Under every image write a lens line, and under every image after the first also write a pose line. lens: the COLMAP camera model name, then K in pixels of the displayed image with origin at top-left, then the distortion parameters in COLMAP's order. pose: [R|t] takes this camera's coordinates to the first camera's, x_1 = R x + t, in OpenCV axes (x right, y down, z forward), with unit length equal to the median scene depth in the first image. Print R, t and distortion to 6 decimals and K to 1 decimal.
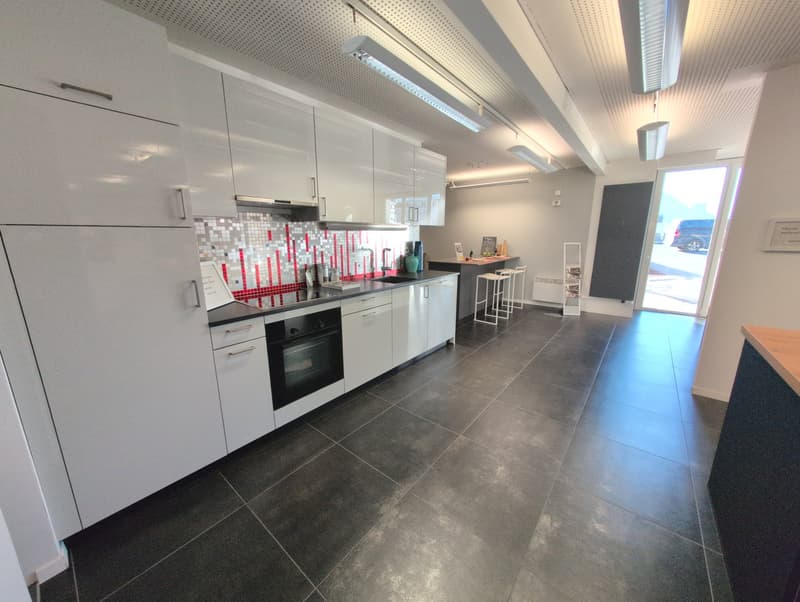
lens RADIAL K [[299.9, 0, 396.8], [0, 299.9, 300.9], [0, 0, 1]] dist [0.003659, 0.000189]
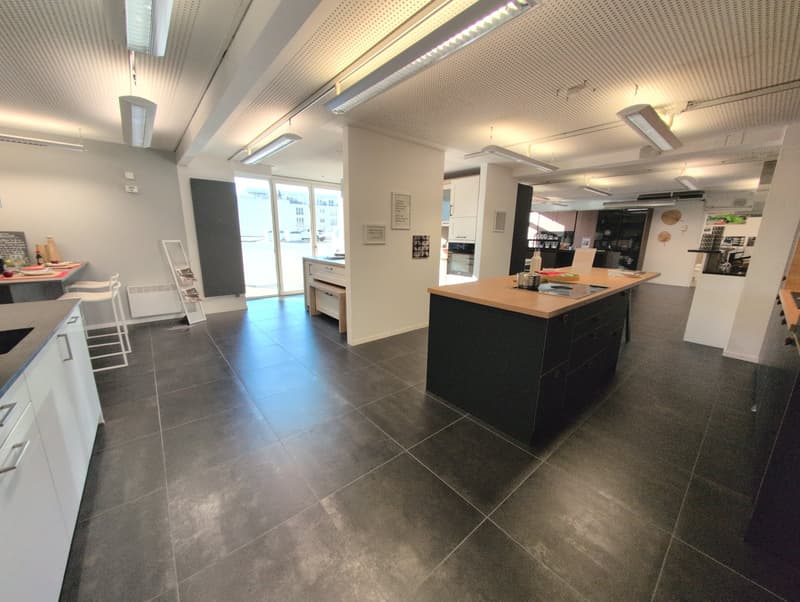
lens RADIAL K [[299.9, 0, 395.6], [0, 299.9, 300.6], [0, 0, 1]] dist [0.003659, 0.000189]
pose [[0.187388, -0.203958, 0.960878, -0.145371], [0.196063, 0.966289, 0.166871, -0.046383], [-0.962520, 0.157123, 0.221059, 0.231180]]
